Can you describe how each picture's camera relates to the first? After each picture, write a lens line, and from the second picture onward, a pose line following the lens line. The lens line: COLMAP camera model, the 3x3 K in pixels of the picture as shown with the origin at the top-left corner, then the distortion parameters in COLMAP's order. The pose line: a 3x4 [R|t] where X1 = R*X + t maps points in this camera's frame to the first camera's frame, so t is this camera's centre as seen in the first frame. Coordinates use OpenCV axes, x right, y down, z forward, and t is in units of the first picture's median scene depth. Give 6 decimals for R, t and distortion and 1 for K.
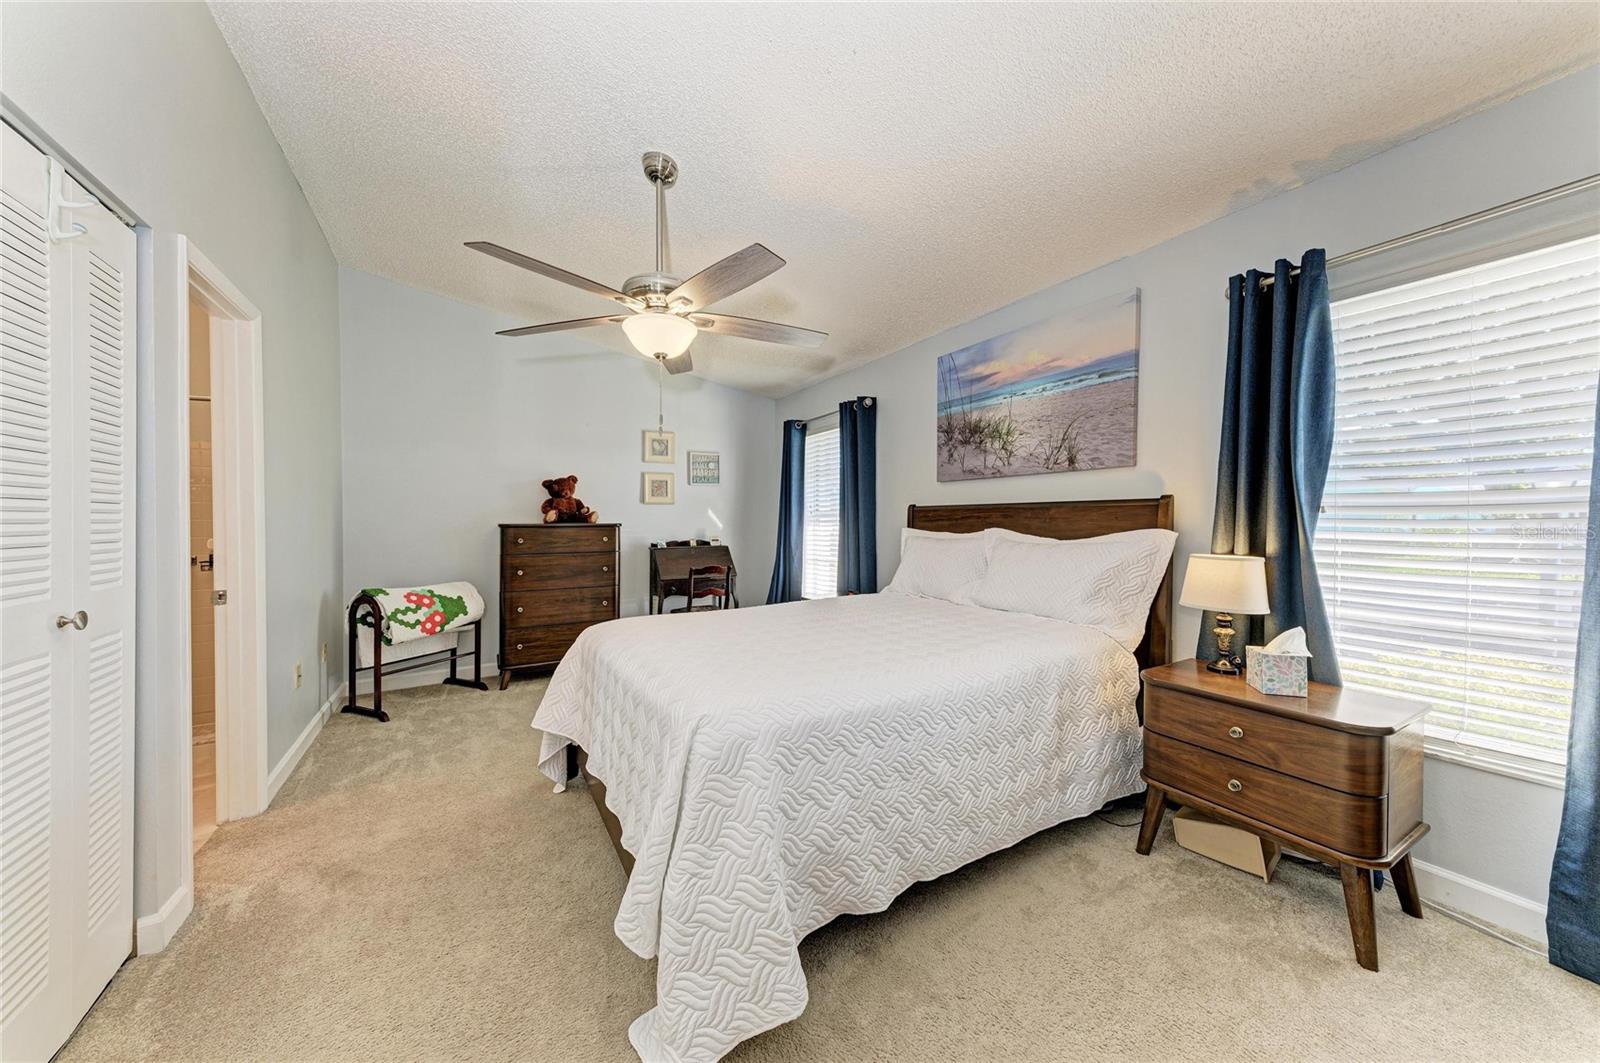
lens RADIAL K [[541.5, 0, 797.3], [0, 541.5, 532.6], [0, 0, 1]] dist [0.015701, -0.002808]
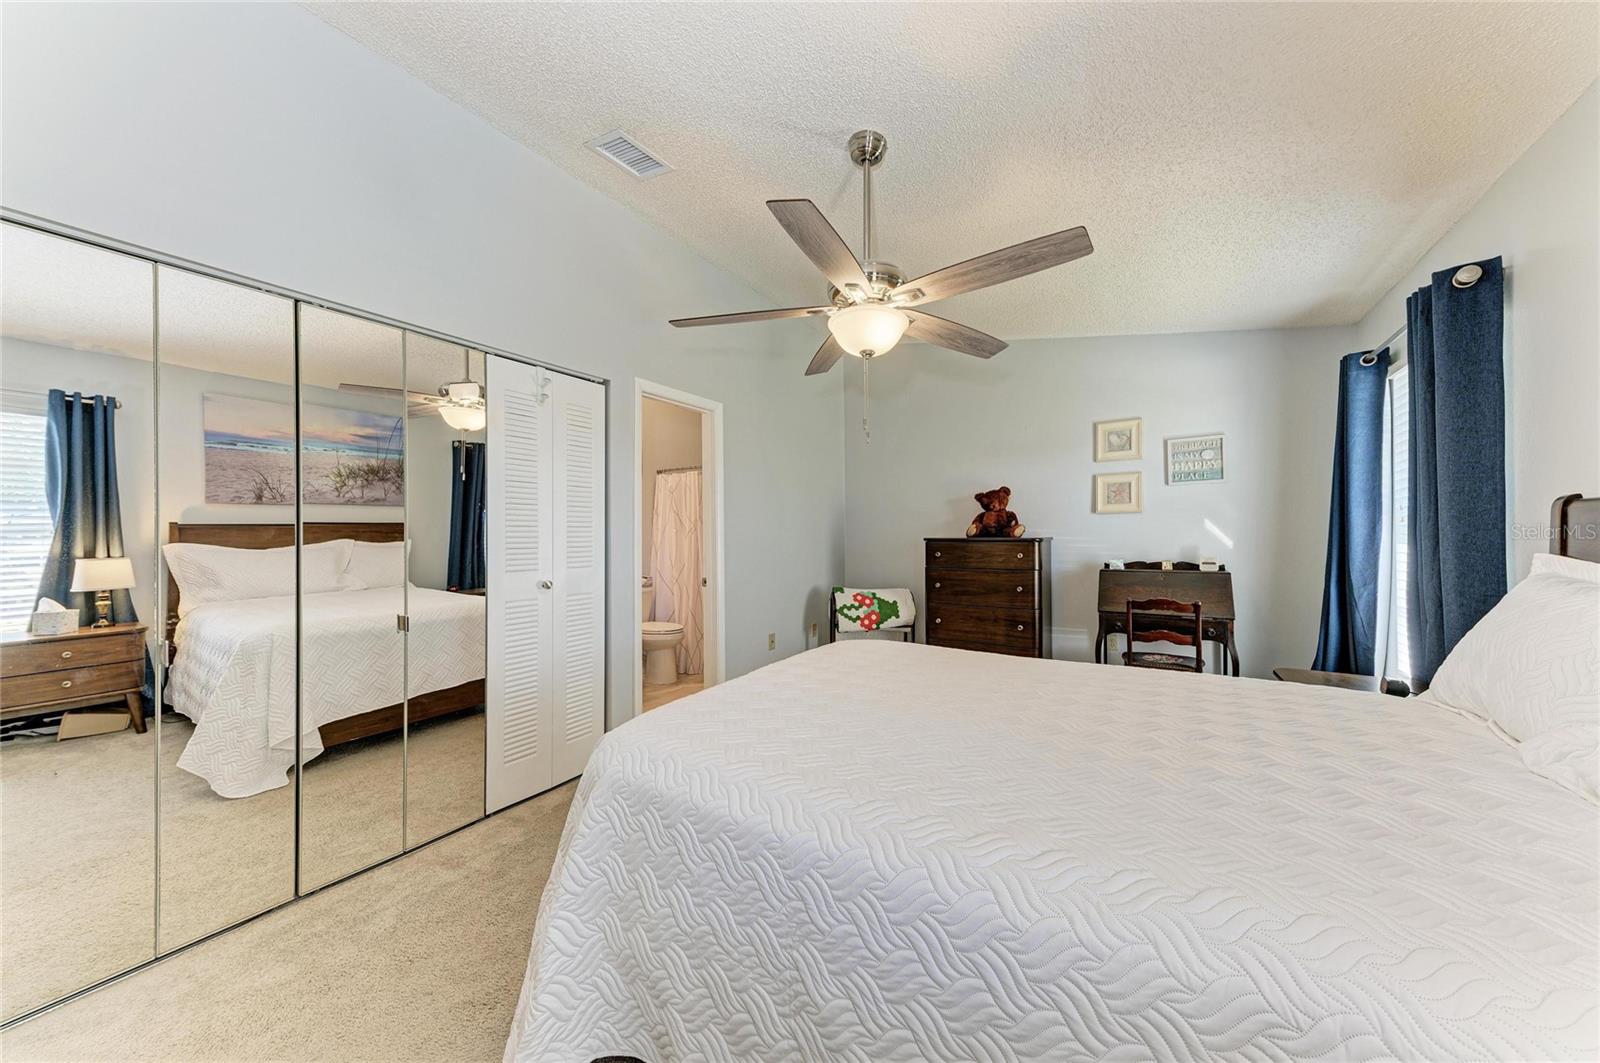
lens RADIAL K [[541.5, 0, 799.3], [0, 541.5, 527.8], [0, 0, 1]] dist [0.015701, -0.002808]
pose [[0.444004, -0.011597, -0.895950, 0.329620], [-0.018764, 0.999577, -0.022237, -0.007861], [0.895828, 0.026685, 0.443598, 0.329377]]
